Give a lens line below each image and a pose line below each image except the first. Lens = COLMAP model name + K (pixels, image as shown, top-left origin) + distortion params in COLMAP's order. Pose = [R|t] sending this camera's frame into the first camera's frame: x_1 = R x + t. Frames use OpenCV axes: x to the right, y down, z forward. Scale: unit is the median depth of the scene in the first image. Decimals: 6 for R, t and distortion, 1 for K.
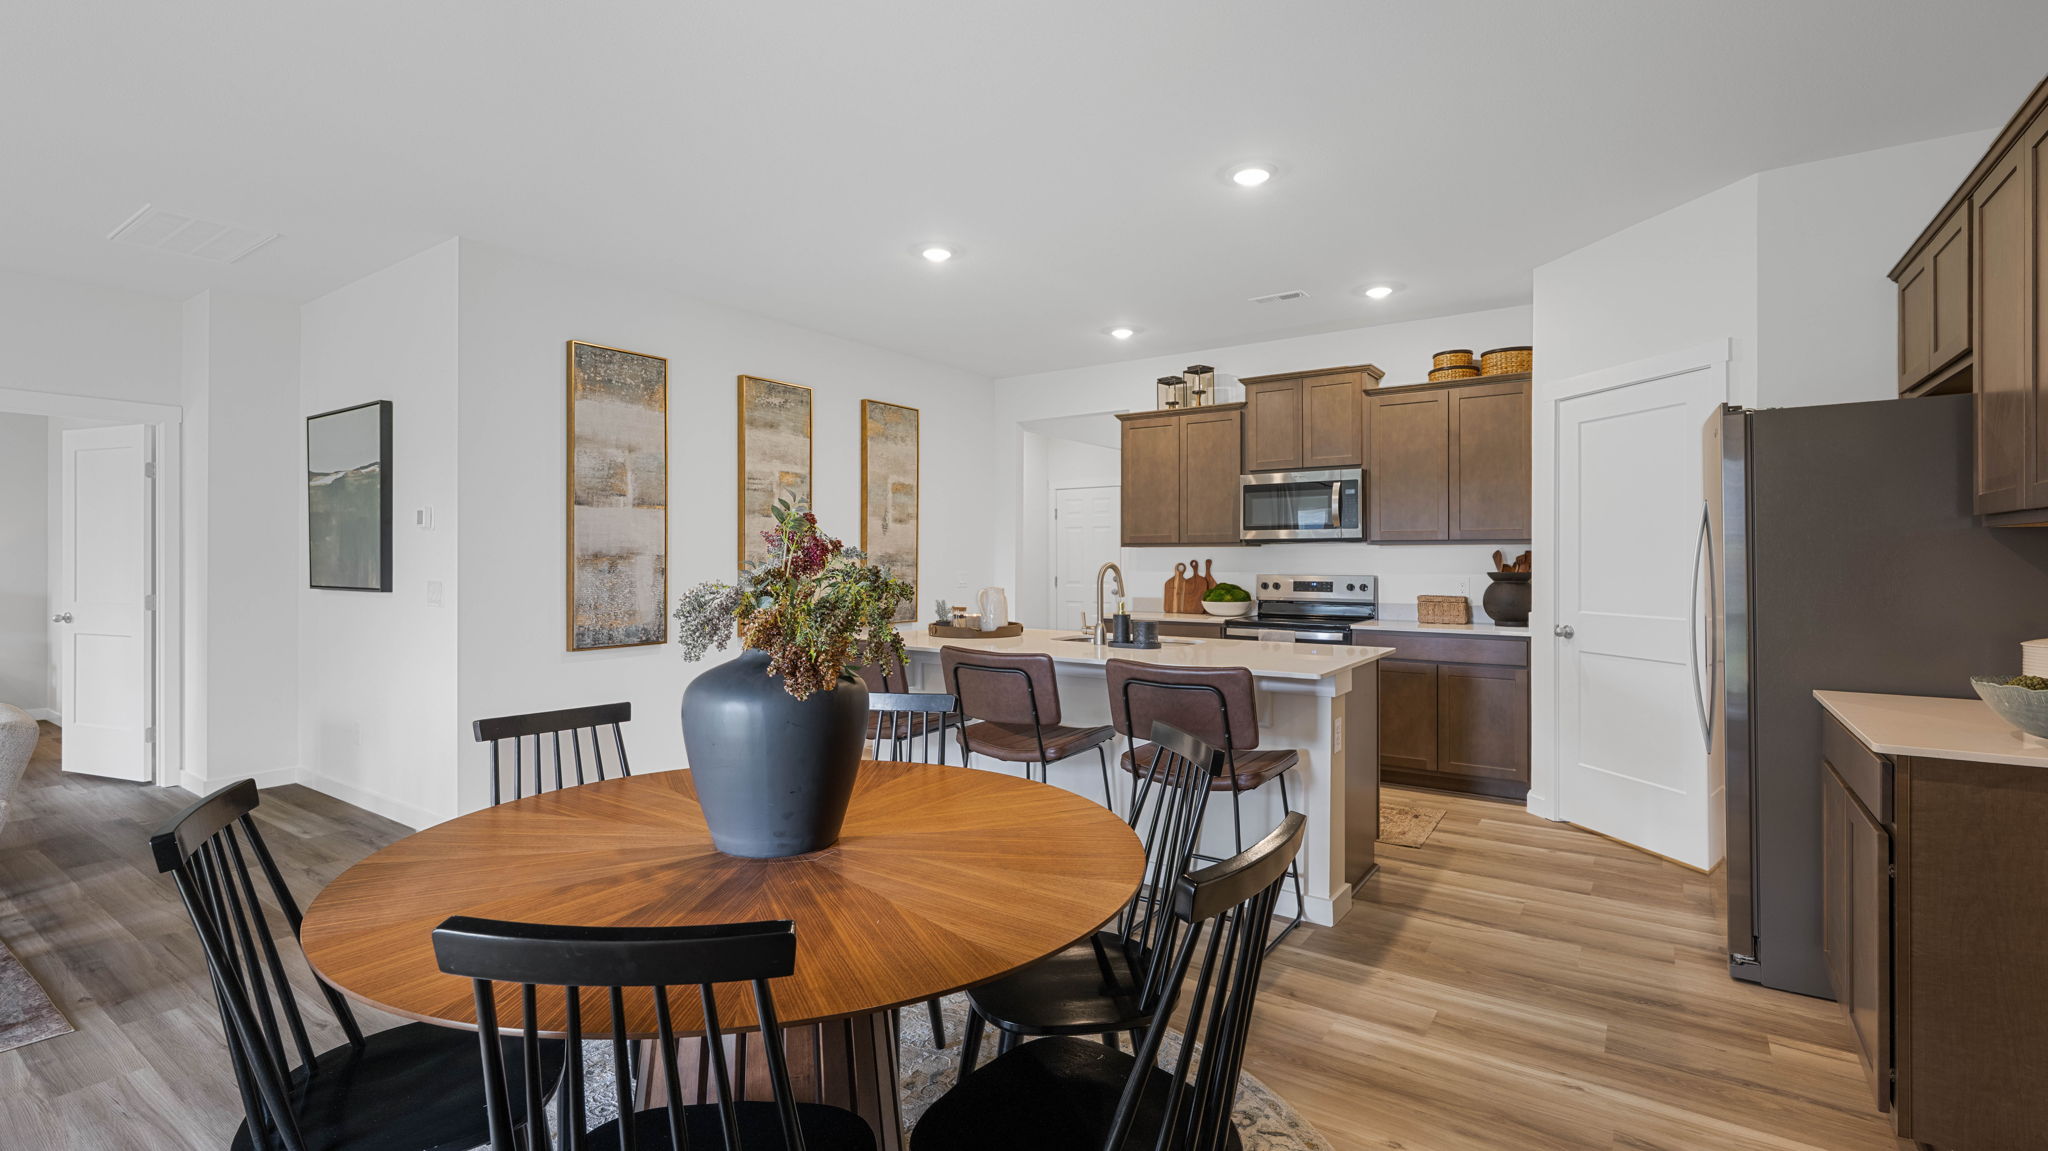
lens RADIAL K [[894.8, 0, 1026.4], [0, 894.8, 559.3], [0, 0, 1]] dist [-0.001193, 0.000717]
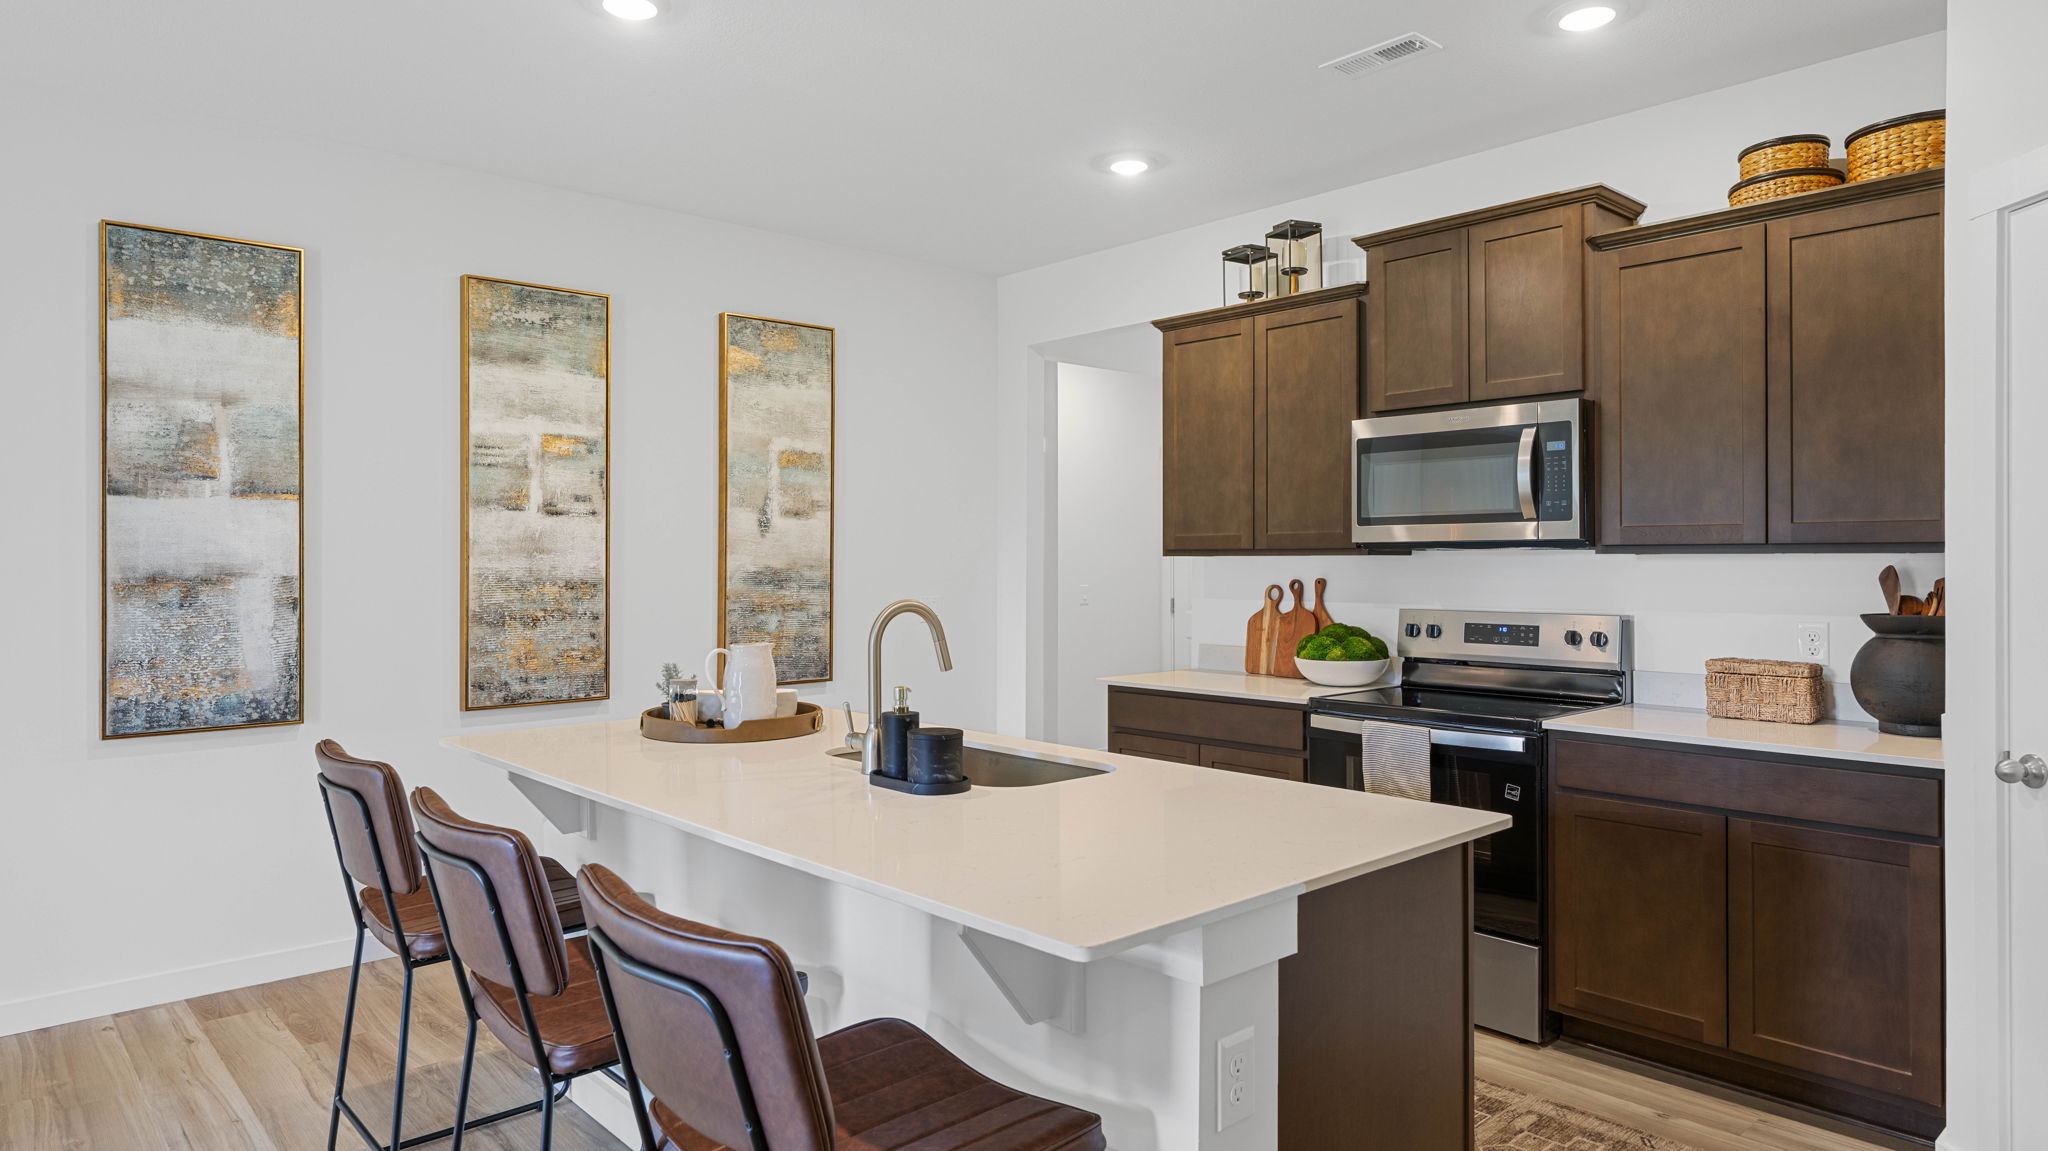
lens RADIAL K [[1206.0, 0, 1023.9], [0, 1206.0, 559.3], [0, 0, 1]] dist [0.001064, -0.001056]
pose [[0.975213, -0.001687, -0.221263, 0.226678], [0.001508, 0.999998, -0.000980, -0.013401], [0.221265, 0.000622, 0.975214, 0.292371]]
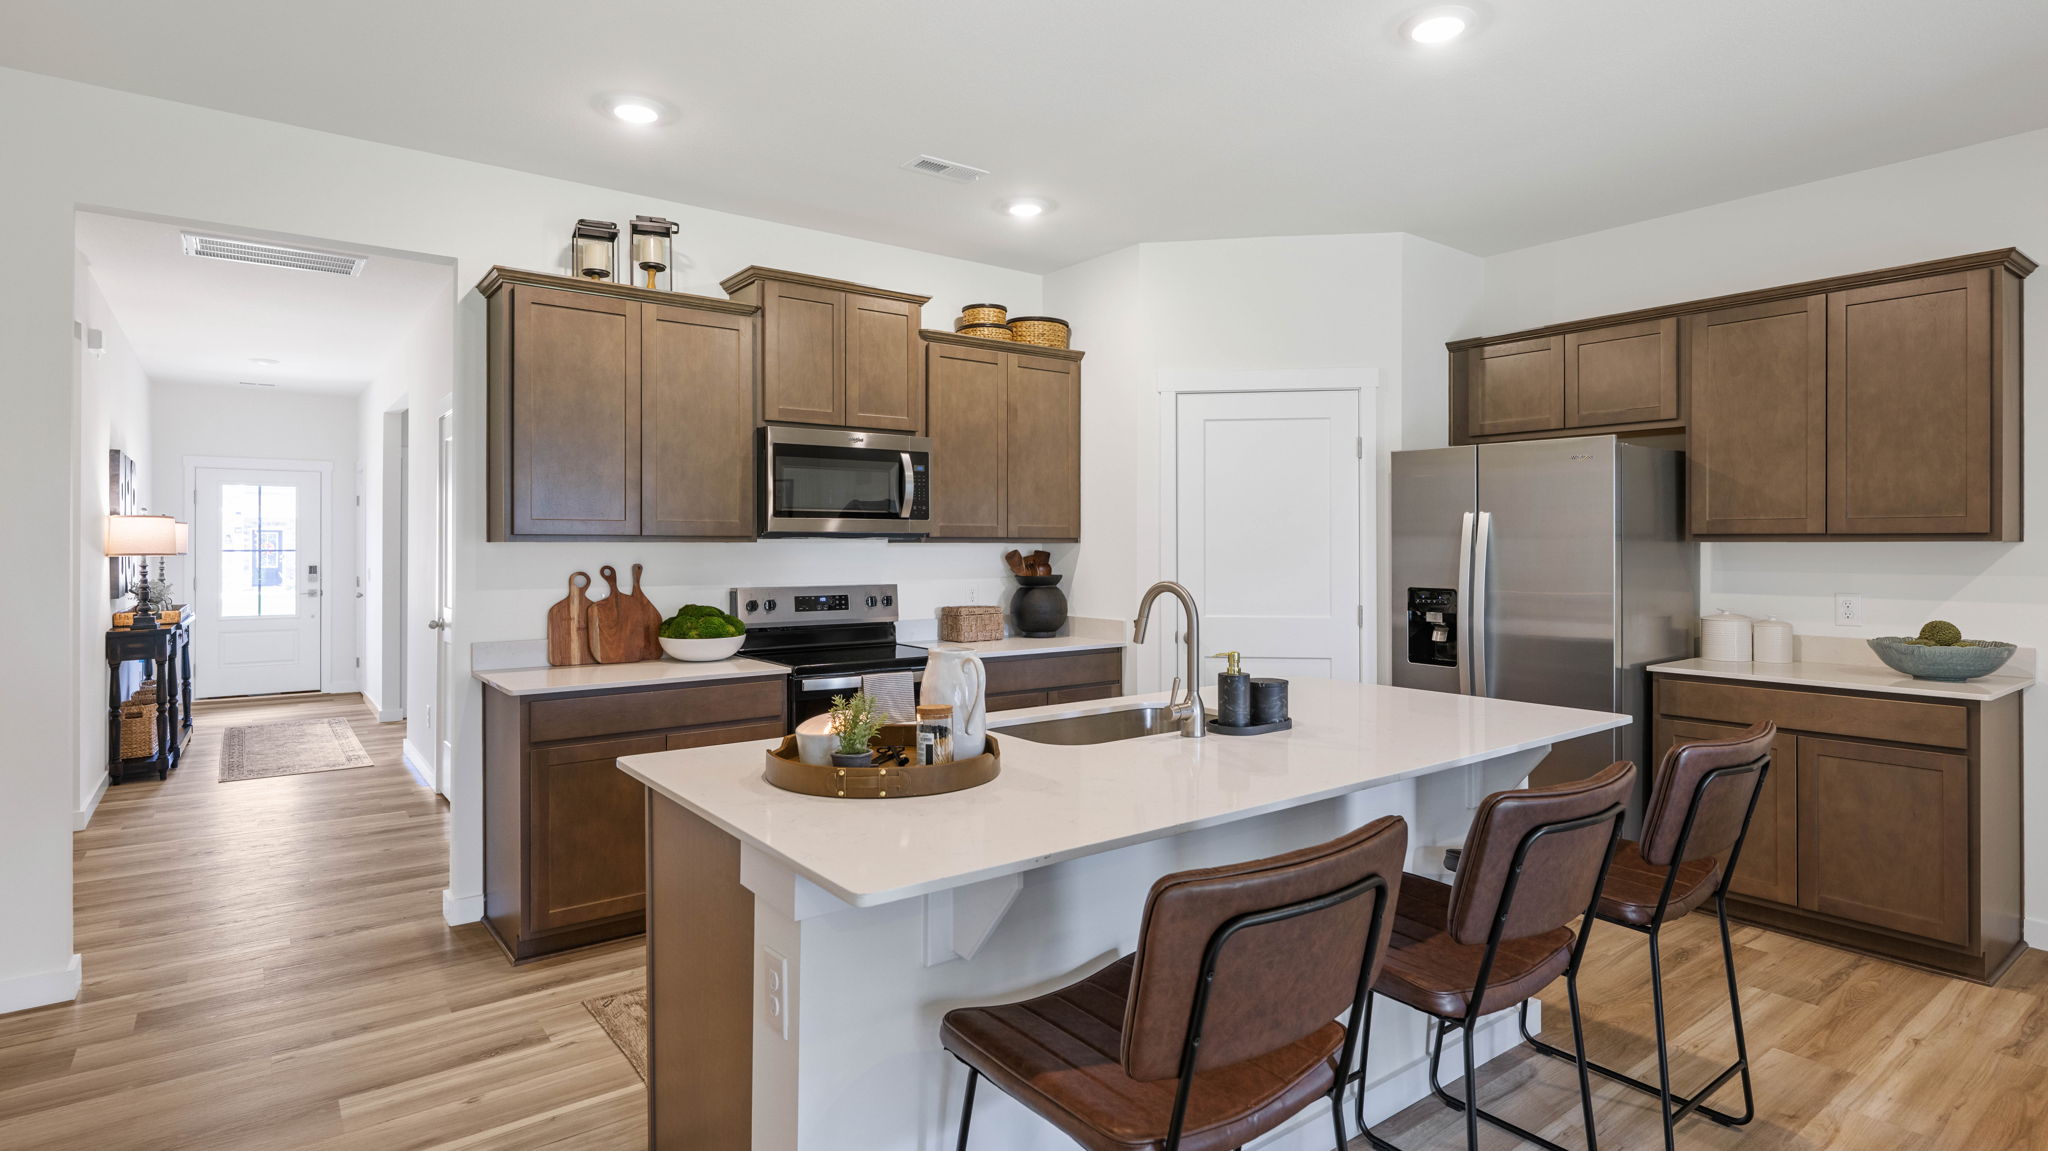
lens RADIAL K [[1020.7, 0, 1016.6], [0, 1020.7, 542.2], [0, 0, 1]] dist [0.004693, 0.000690]
pose [[0.317746, 0.002601, 0.948172, -0.397212], [-0.000301, 0.999996, -0.002642, -0.014592], [-0.948176, 0.000554, 0.317746, 0.676383]]
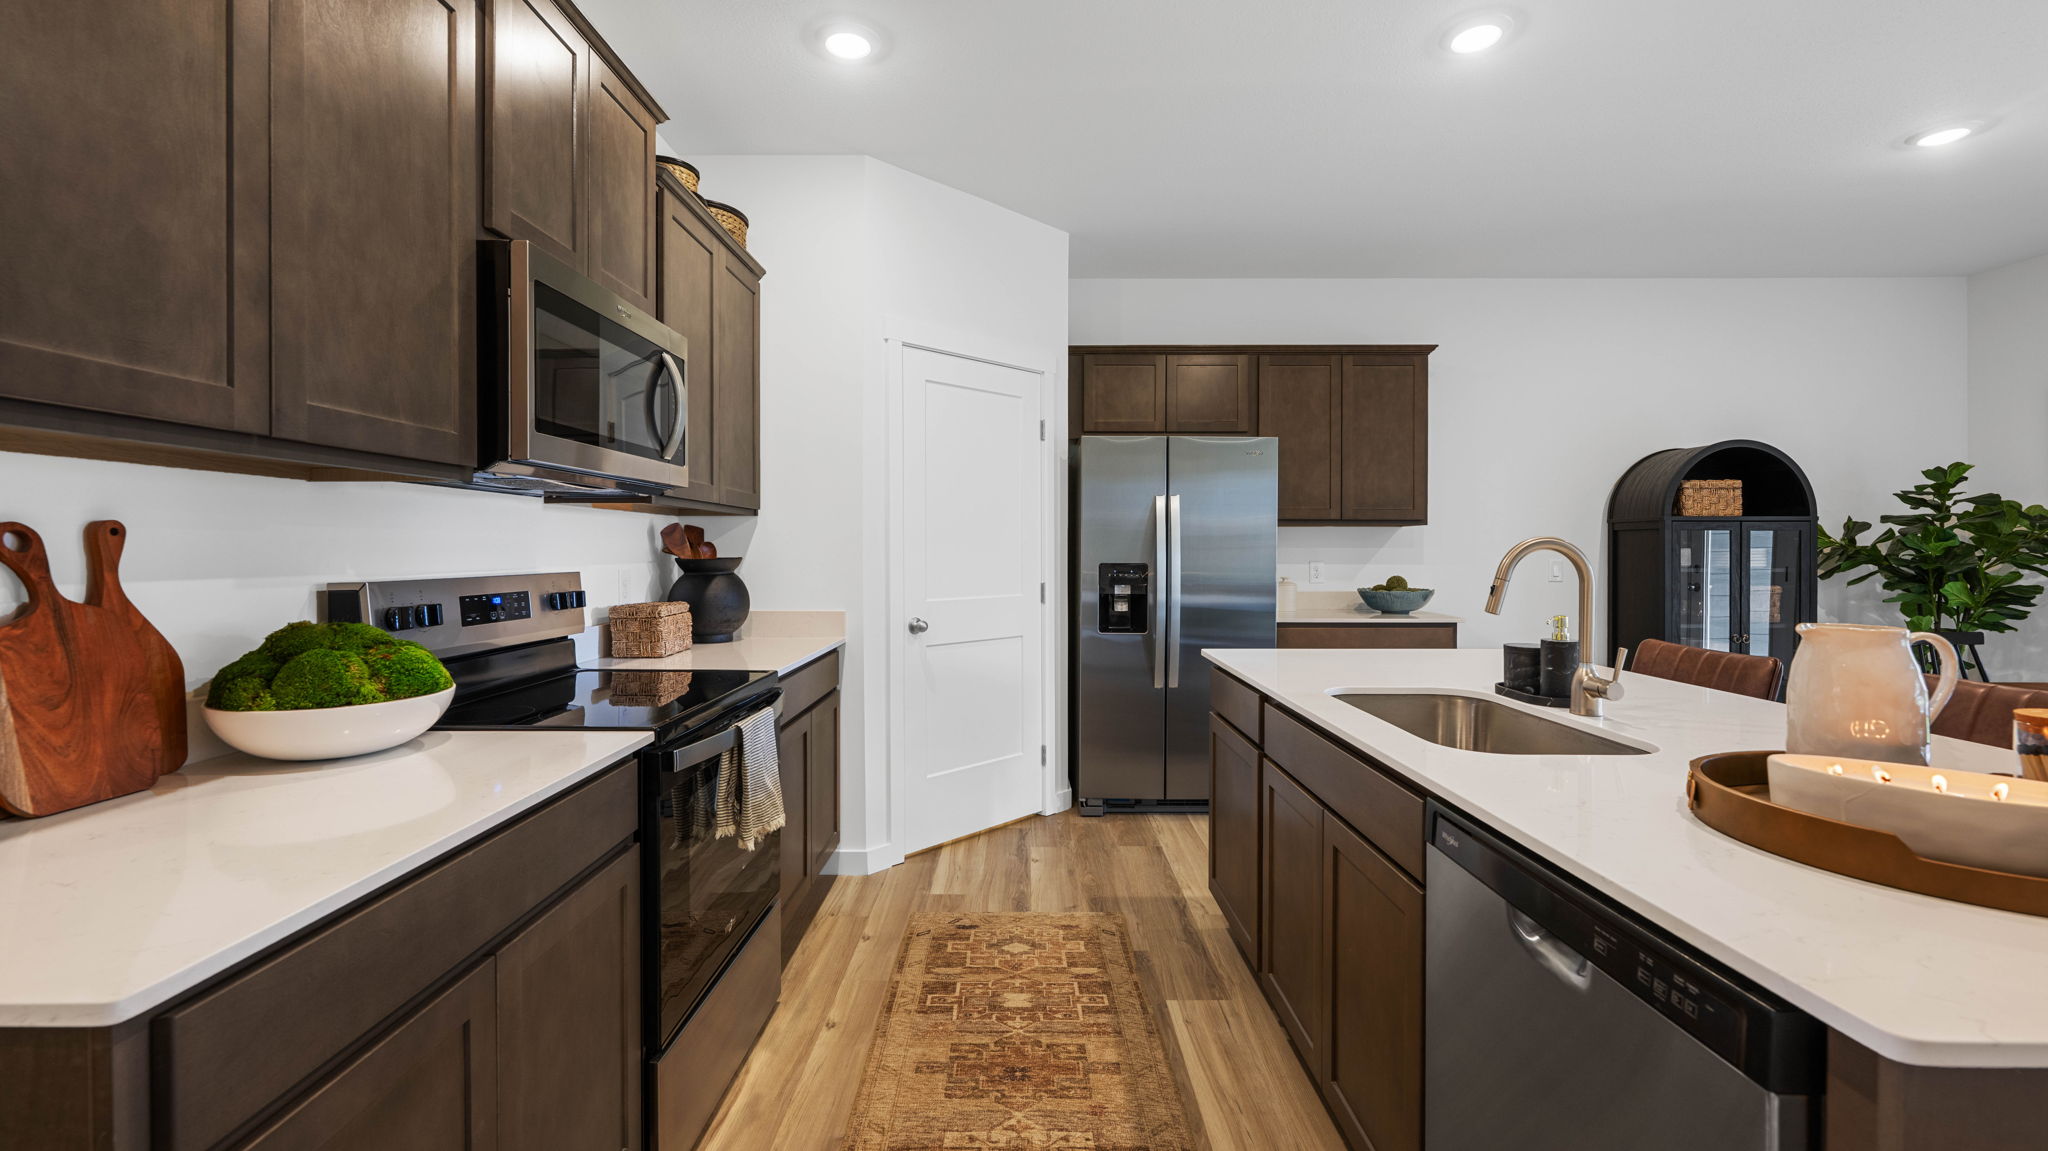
lens RADIAL K [[853.3, 0, 1015.7], [0, 853.3, 550.4], [0, 0, 1]] dist [-0.000792, 0.001365]
pose [[-0.557846, -0.003727, 0.829936, -0.089331], [-0.002632, 0.999993, 0.002722, 0.006760], [-0.829940, -0.000665, -0.557852, 1.116266]]
